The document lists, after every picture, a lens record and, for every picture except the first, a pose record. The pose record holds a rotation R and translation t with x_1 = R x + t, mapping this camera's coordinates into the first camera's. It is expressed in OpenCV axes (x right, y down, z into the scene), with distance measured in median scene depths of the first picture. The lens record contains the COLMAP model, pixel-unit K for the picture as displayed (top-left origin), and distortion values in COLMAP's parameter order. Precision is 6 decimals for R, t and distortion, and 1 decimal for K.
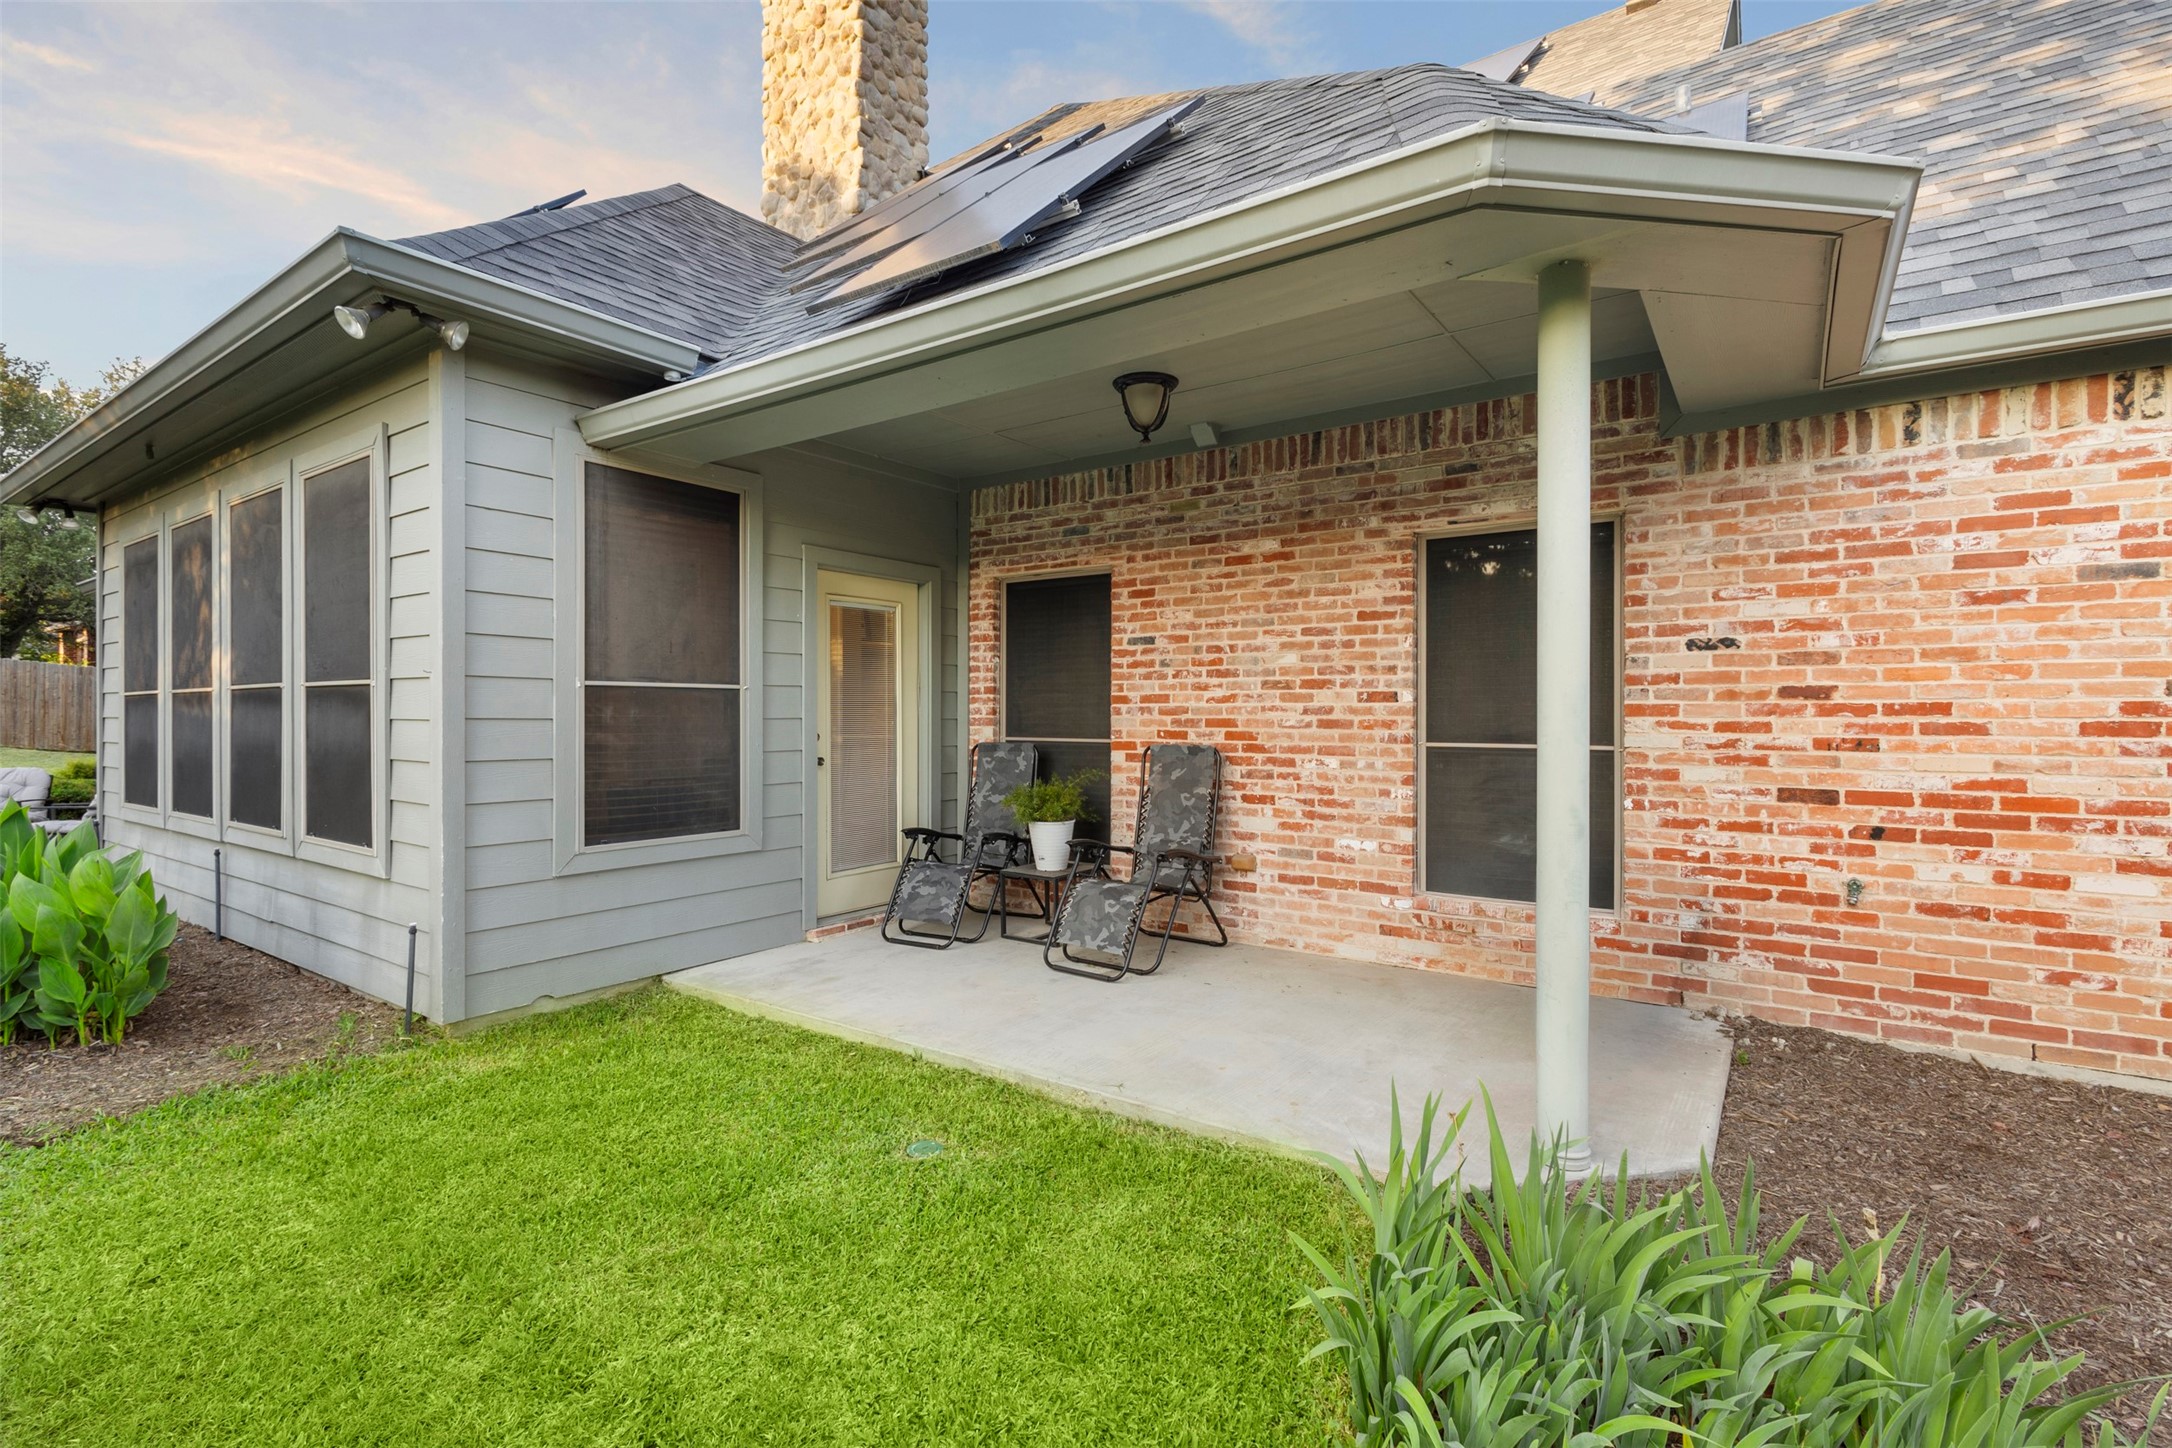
lens RADIAL K [[987.0, 0, 1091.5], [0, 987.0, 708.7], [0, 0, 1]] dist [0.009231, -0.000235]
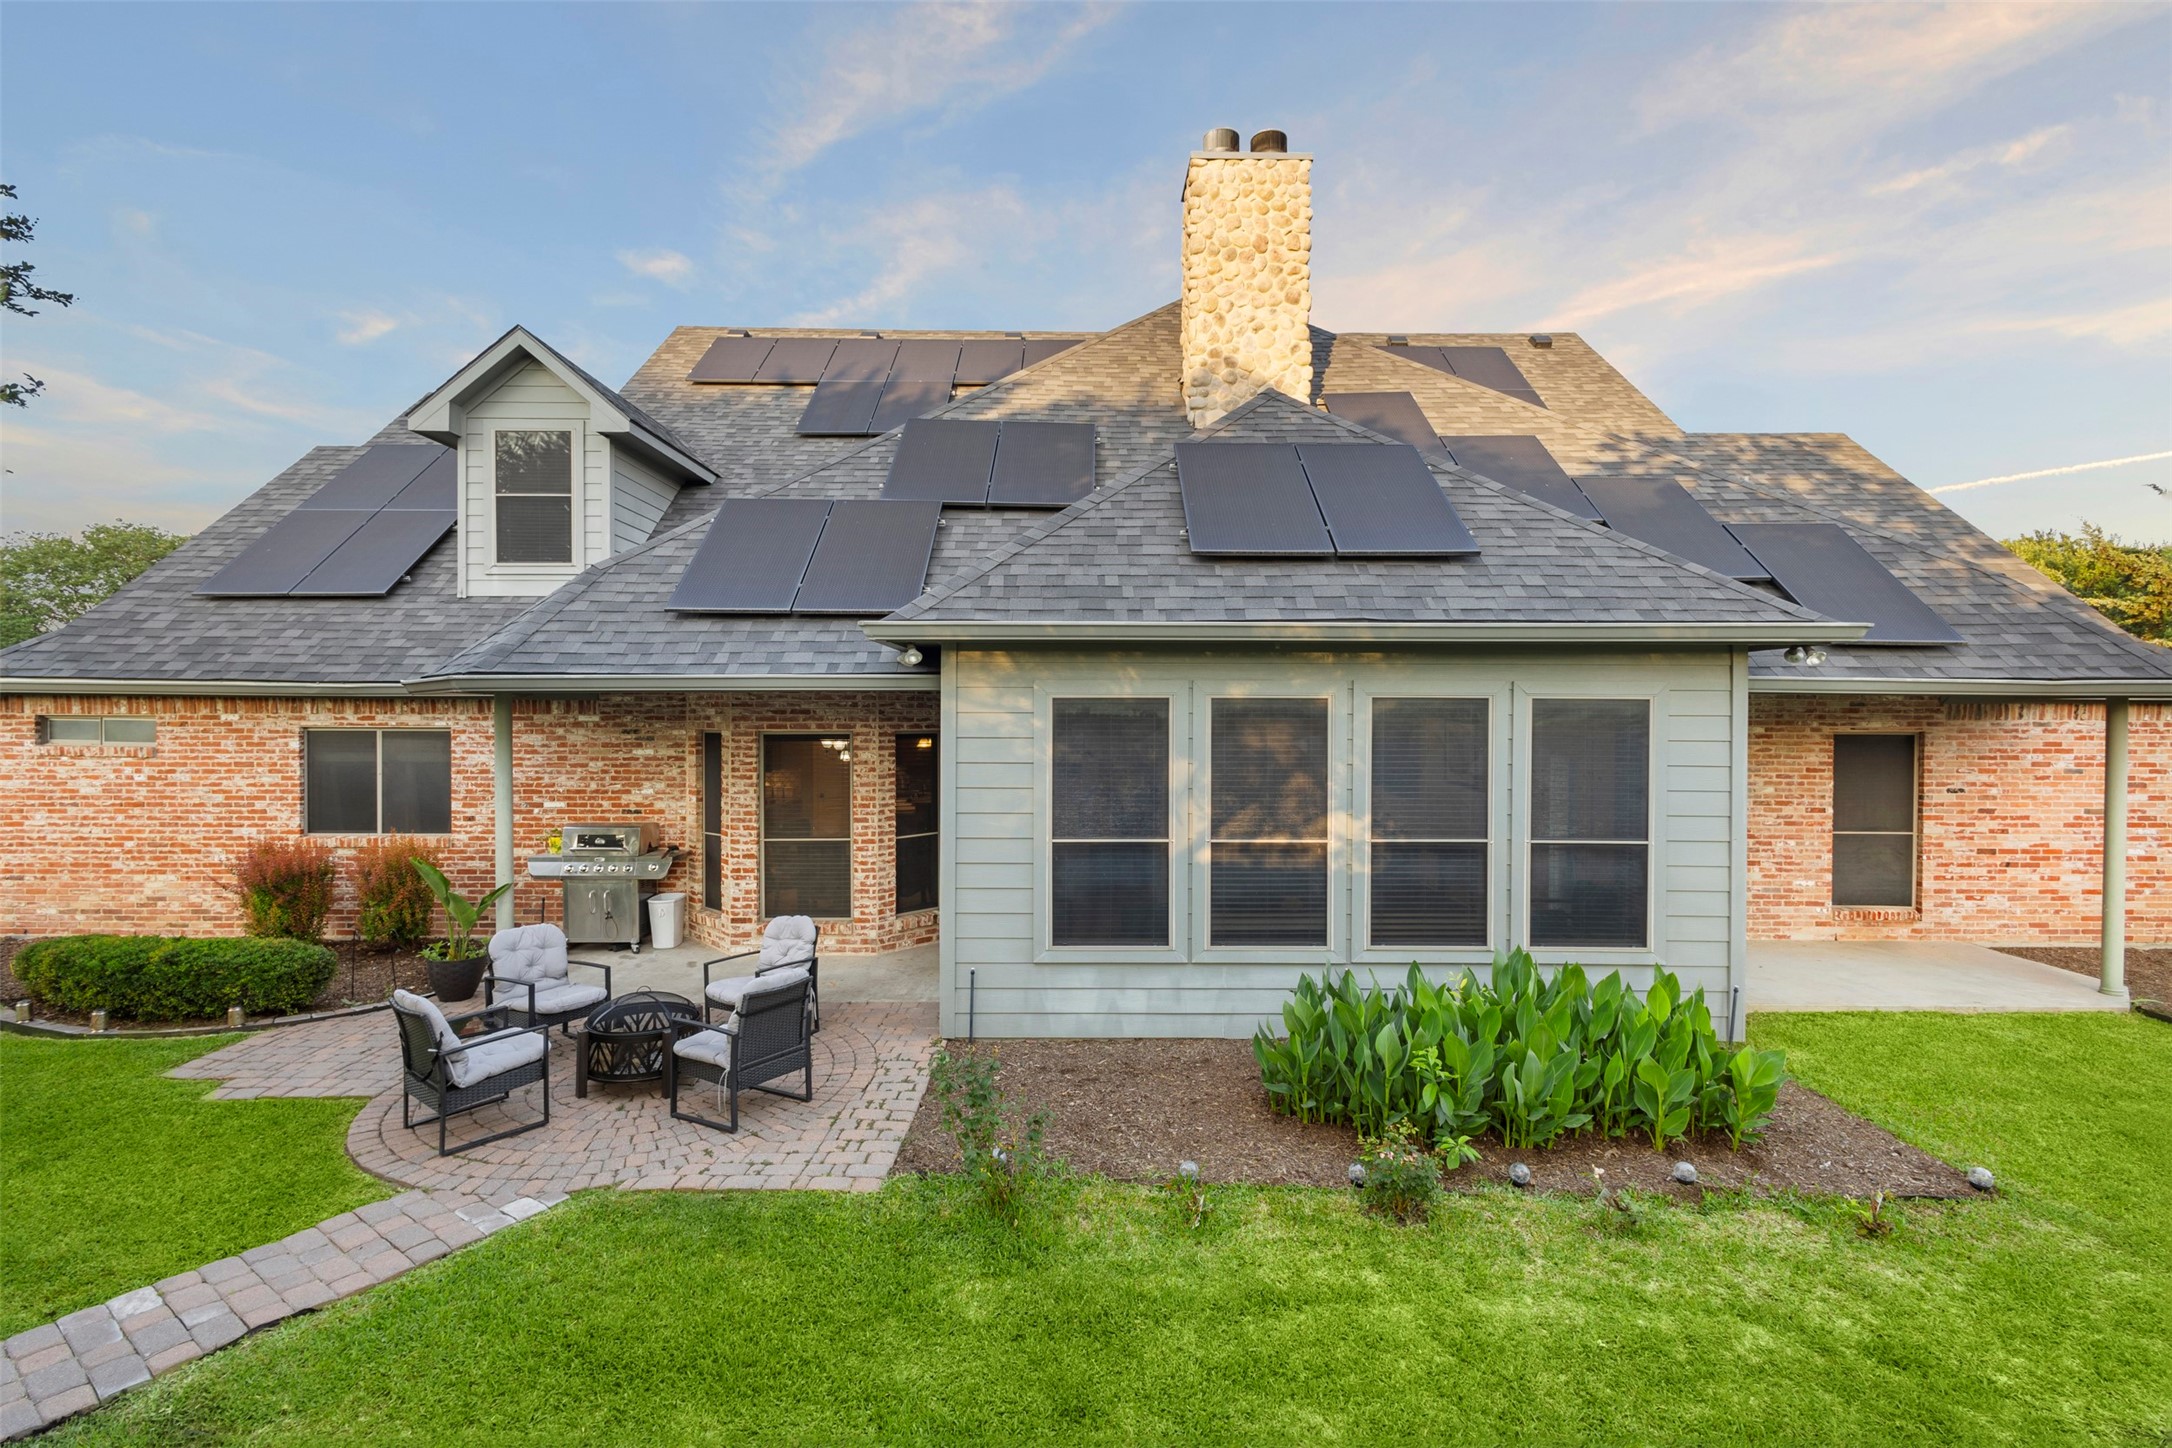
lens RADIAL K [[987.0, 0, 1104.6], [0, 987.0, 739.1], [0, 0, 1]] dist [0.009231, -0.000235]
pose [[0.818639, -0.001433, 0.574306, -2.488712], [-0.007475, 0.999886, 0.013150, -0.208352], [-0.574259, -0.015059, 0.818535, 0.201322]]
